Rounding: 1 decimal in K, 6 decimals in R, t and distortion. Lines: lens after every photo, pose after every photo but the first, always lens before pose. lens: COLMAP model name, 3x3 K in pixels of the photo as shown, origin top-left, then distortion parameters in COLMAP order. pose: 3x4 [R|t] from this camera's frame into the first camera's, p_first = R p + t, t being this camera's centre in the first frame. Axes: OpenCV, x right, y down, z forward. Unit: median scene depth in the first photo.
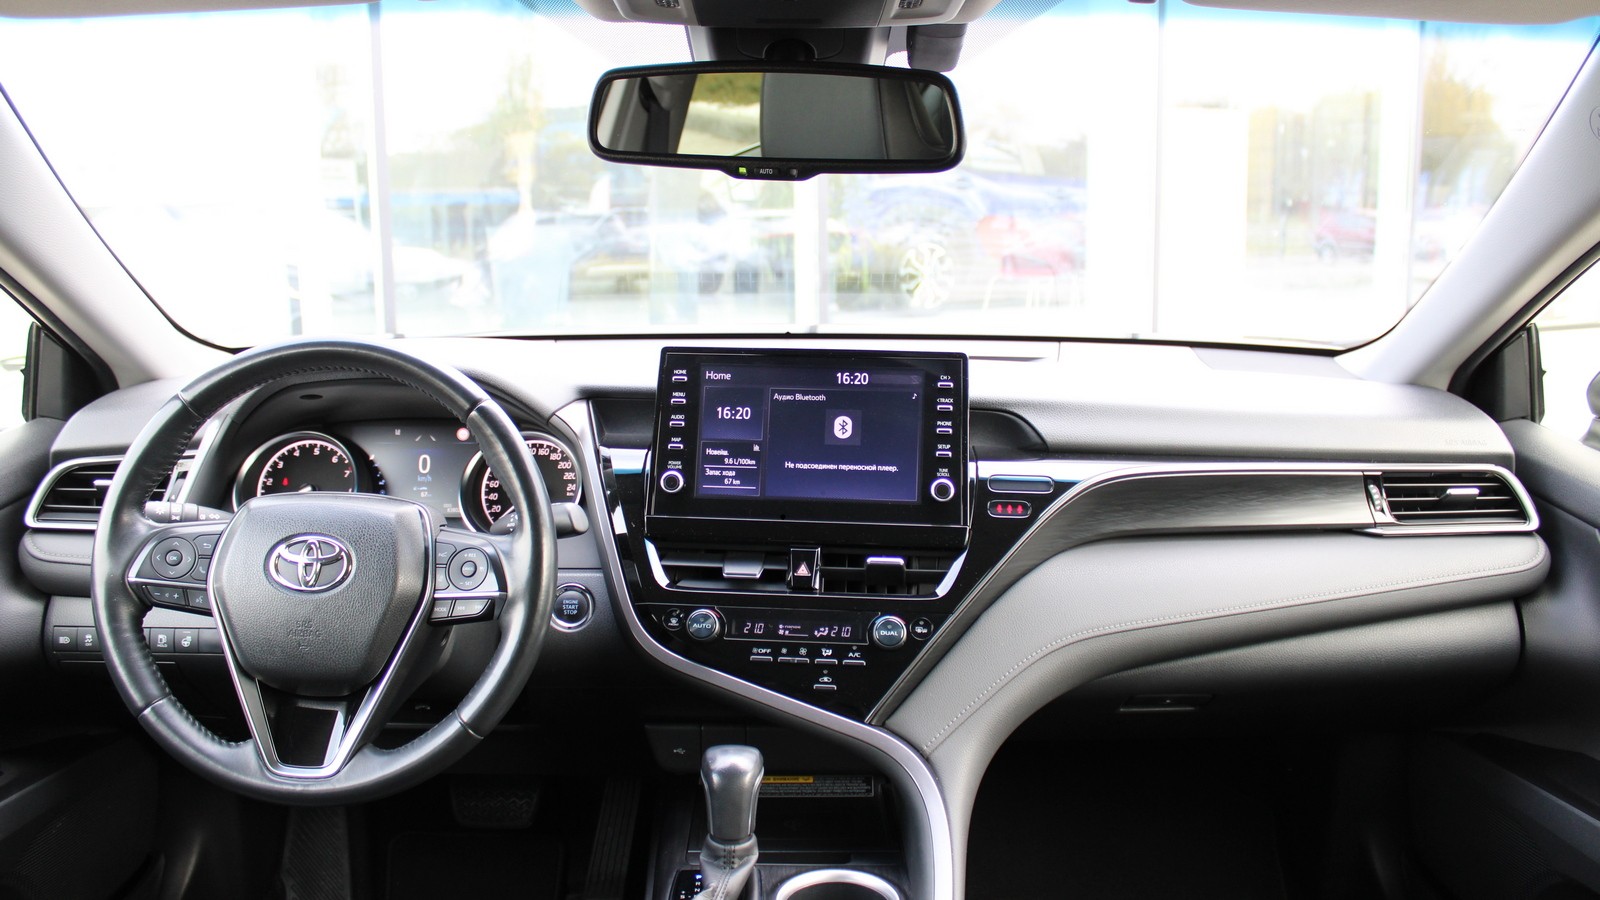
lens RADIAL K [[1309.3, 0, 800.0], [0, 1309.3, 450.0], [0, 0, 1]] dist [-0.164566, 0.140461]
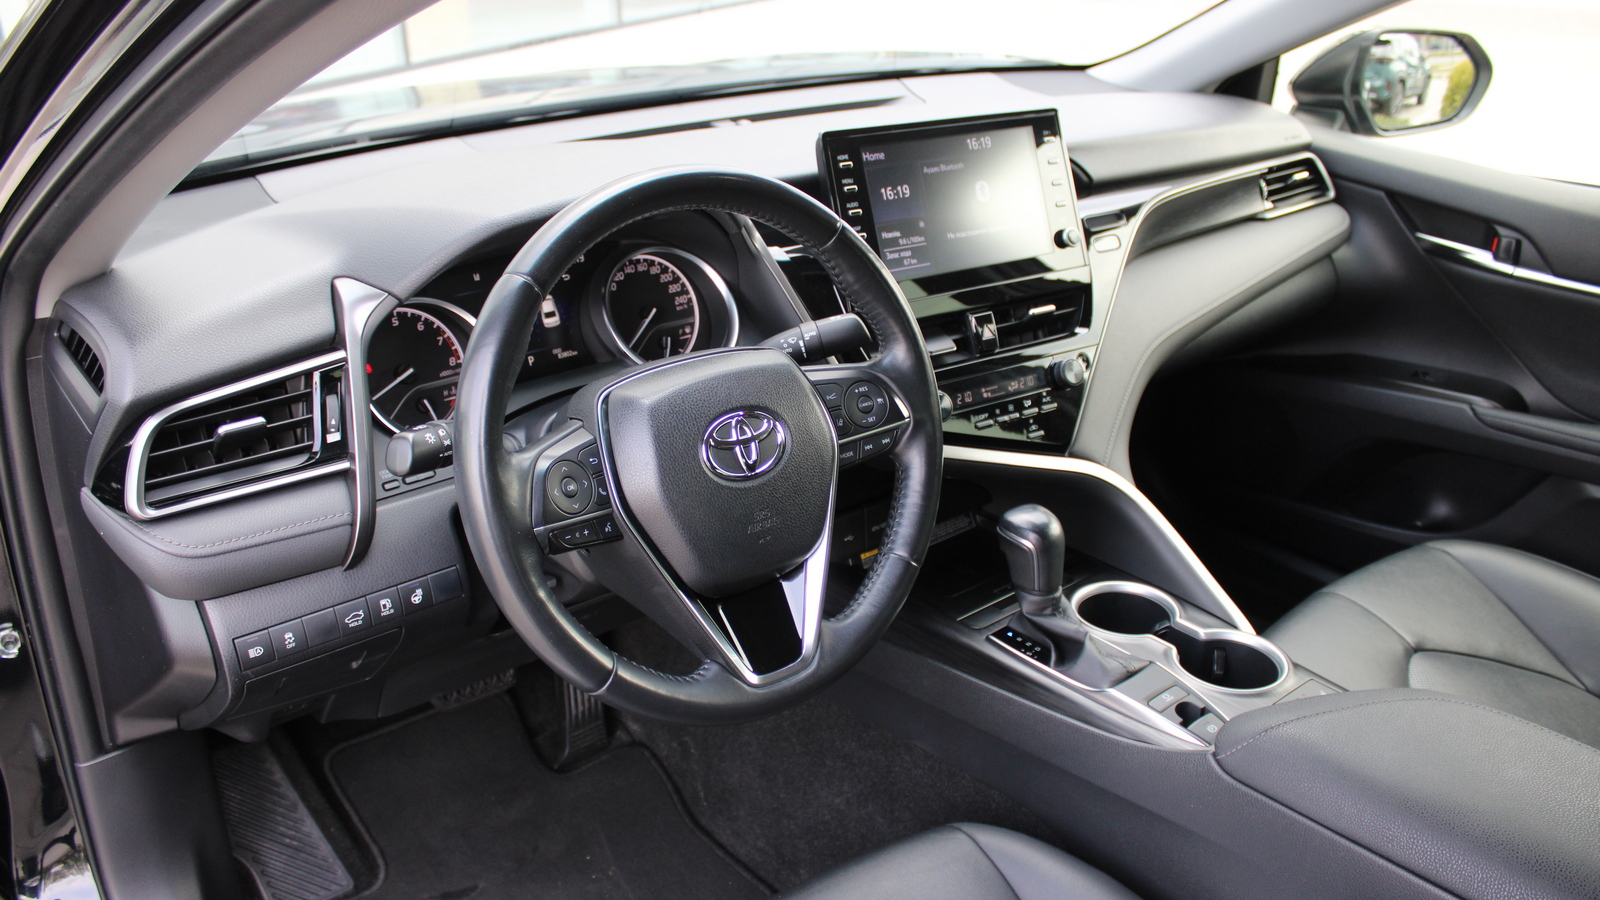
lens RADIAL K [[1307.1, 0, 796.5], [0, 1307.1, 447.7], [0, 0, 1]] dist [-0.160558, 0.134024]
pose [[0.786140, -0.256260, 0.562419, -0.710933], [0.123981, 0.956881, 0.262693, -0.110868], [-0.605485, -0.136784, 0.784014, 0.255600]]
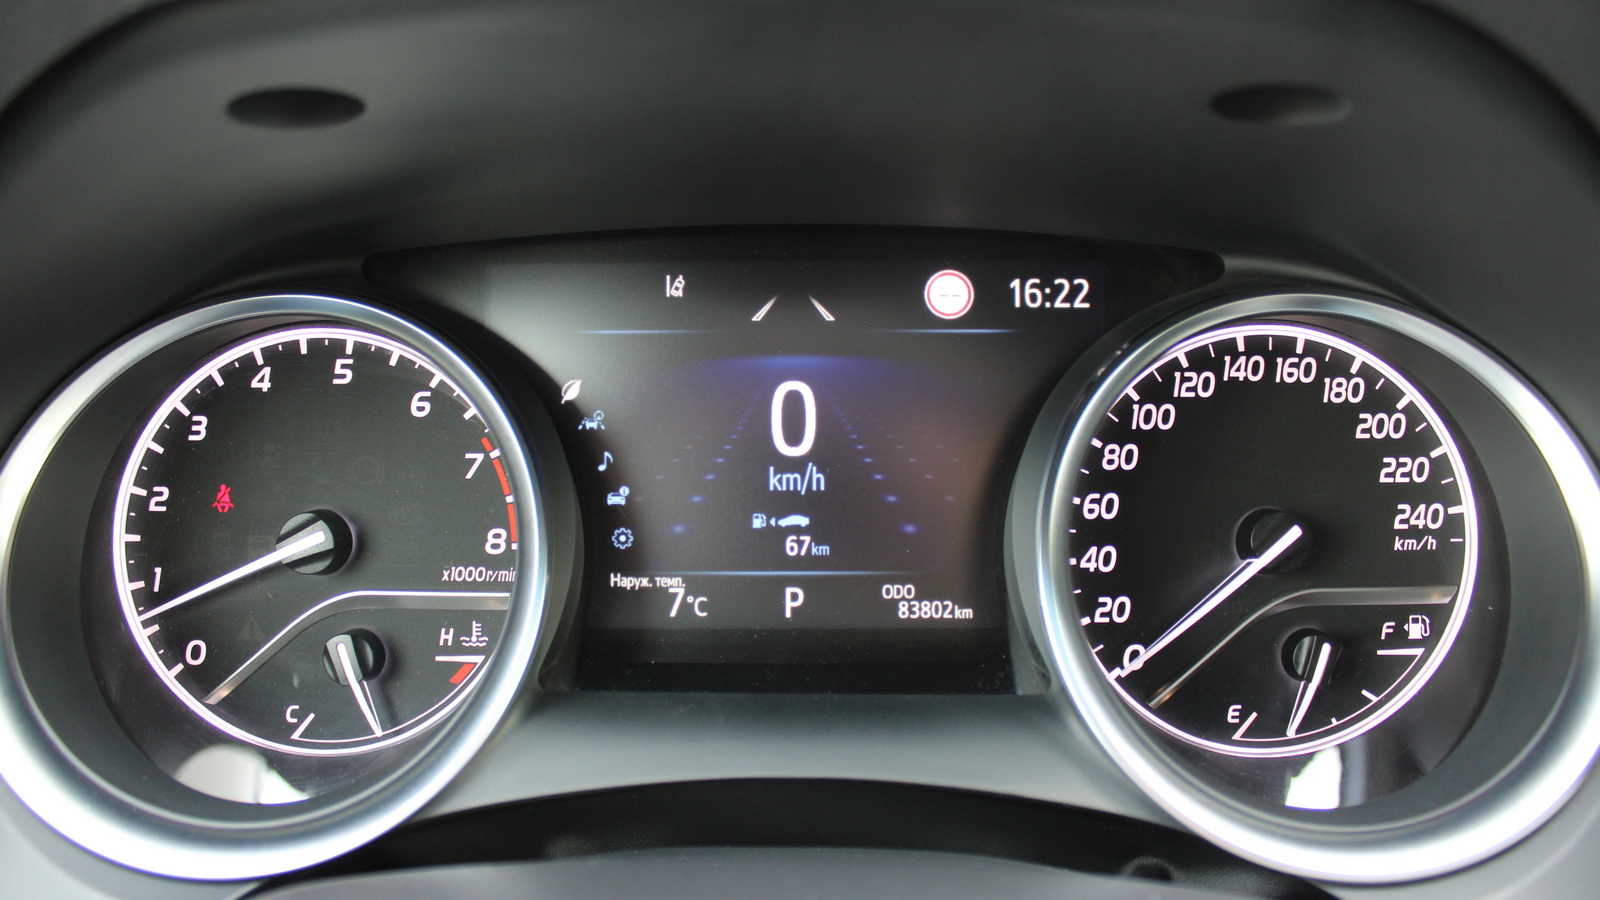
lens RADIAL K [[1309.3, 0, 800.0], [0, 1309.3, 450.0], [0, 0, 1]] dist [-0.164566, 0.140461]
pose [[0.999671, 0.000553, -0.025654, -0.314541], [0.003224, 0.989136, 0.146967, -0.021691], [0.025457, -0.147001, 0.988809, 0.840744]]
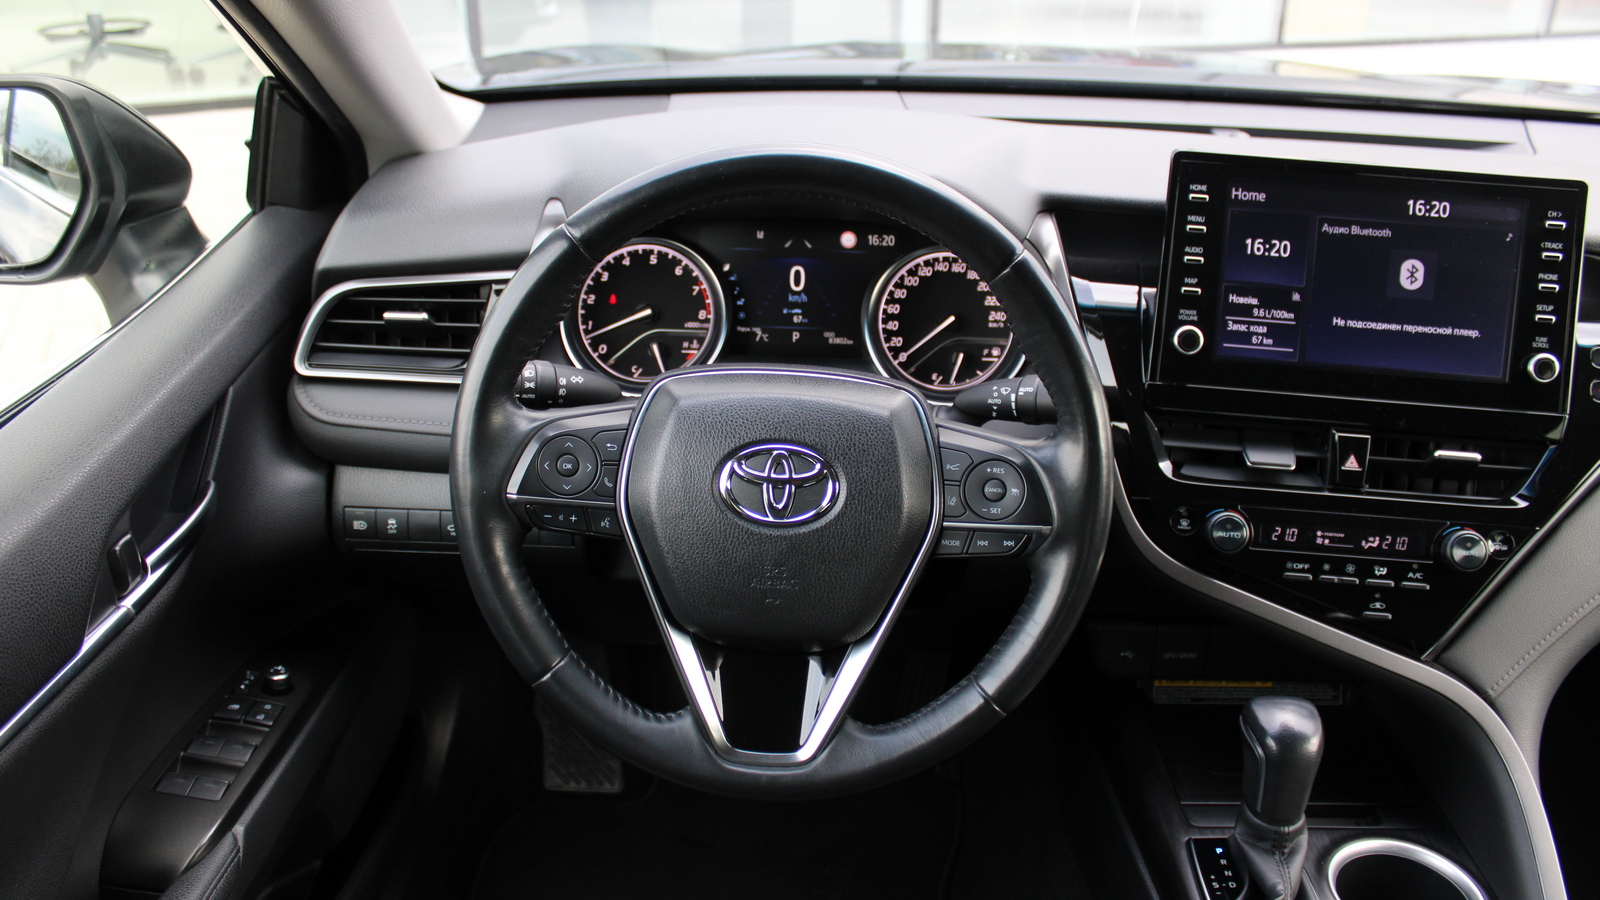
lens RADIAL K [[1309.3, 0, 800.0], [0, 1309.3, 450.0], [0, 0, 1]] dist [-0.164566, 0.140461]
pose [[0.999375, 0.030430, -0.018000, -0.302443], [-0.024926, 0.967491, 0.251673, -0.094215], [0.025074, -0.251067, 0.967645, 0.258982]]
